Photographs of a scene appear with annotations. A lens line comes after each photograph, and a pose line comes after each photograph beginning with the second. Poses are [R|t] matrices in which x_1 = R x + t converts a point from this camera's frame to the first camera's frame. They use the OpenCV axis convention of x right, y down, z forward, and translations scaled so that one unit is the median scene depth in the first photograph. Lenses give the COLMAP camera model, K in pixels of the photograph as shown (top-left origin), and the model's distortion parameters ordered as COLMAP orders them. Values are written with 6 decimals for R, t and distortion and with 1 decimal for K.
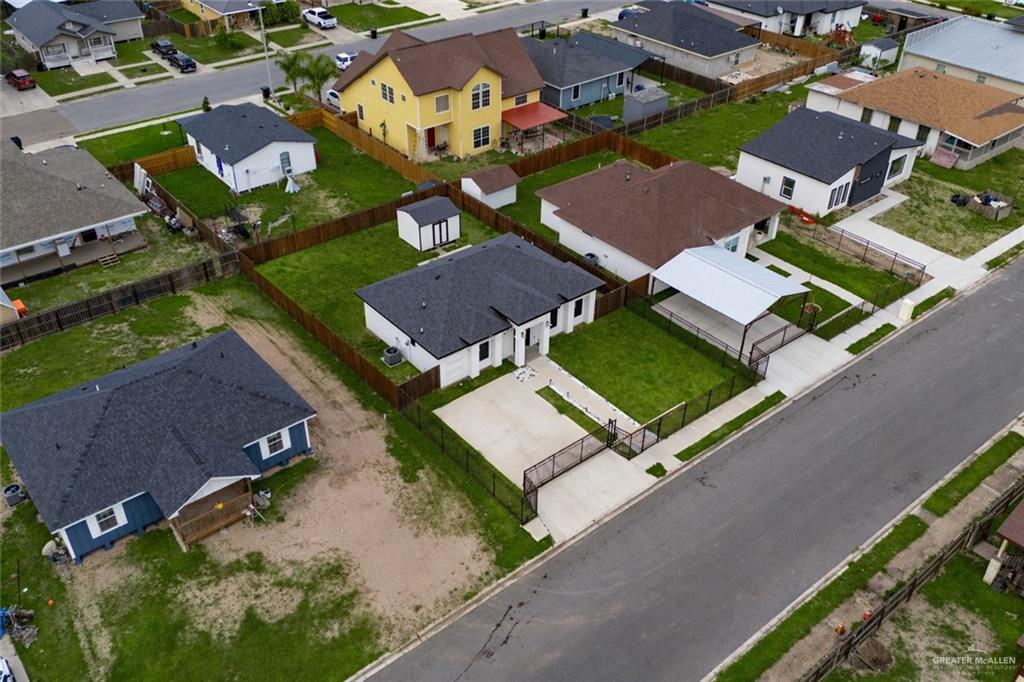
lens RADIAL K [[878.2, 0, 512.0], [0, 878.2, 341.0], [0, 0, 1]] dist [0.108705, -0.173204]
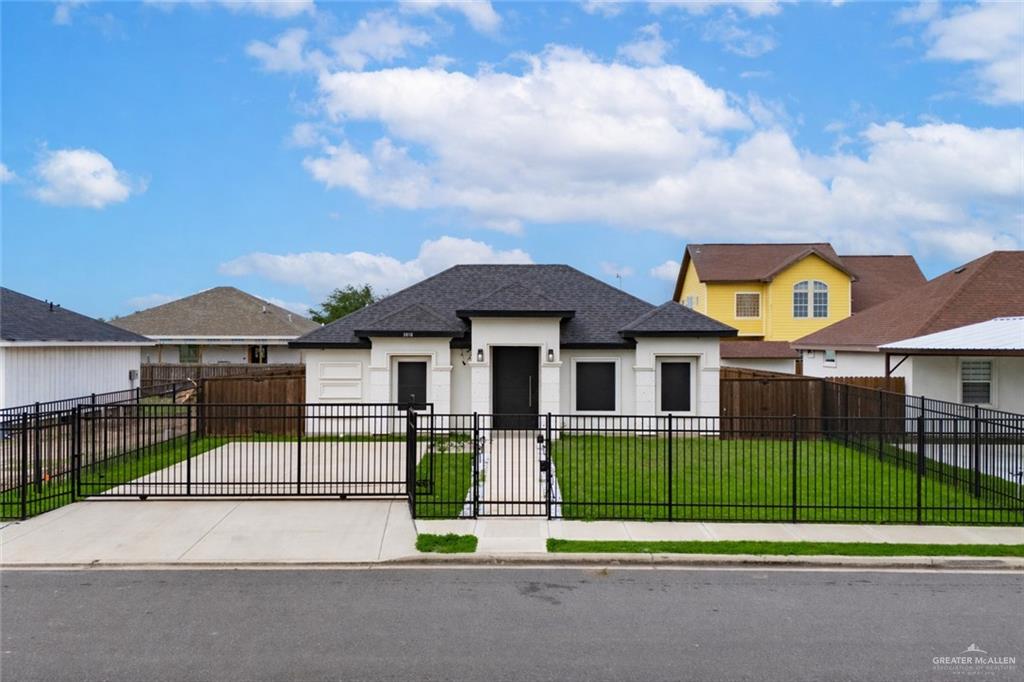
lens RADIAL K [[878.2, 0, 512.0], [0, 878.2, 341.0], [0, 0, 1]] dist [0.108705, -0.173204]
pose [[0.767859, -0.003310, -0.640611, 0.238740], [-0.367587, 0.816708, -0.444823, 0.139220], [0.524664, 0.577041, 0.625900, 0.524504]]
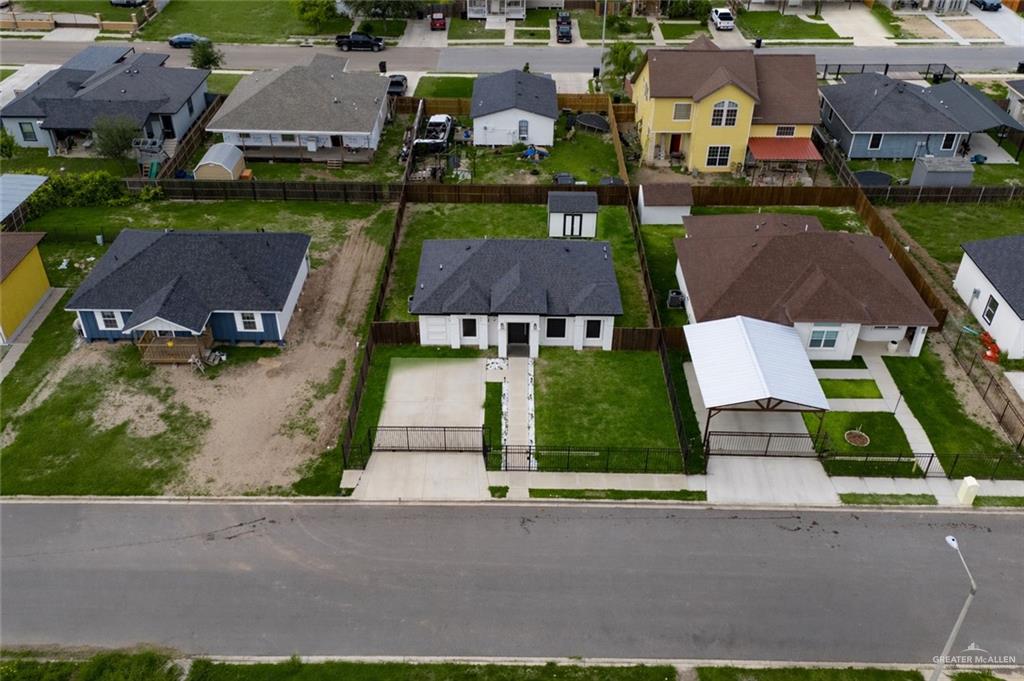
lens RADIAL K [[878.2, 0, 512.0], [0, 878.2, 340.5], [0, 0, 1]] dist [0.108705, -0.173204]
pose [[0.768742, 0.365661, -0.524717, 0.409812], [-0.367502, 0.924018, 0.105511, -0.075111], [0.523429, 0.111723, 0.844713, 0.114071]]
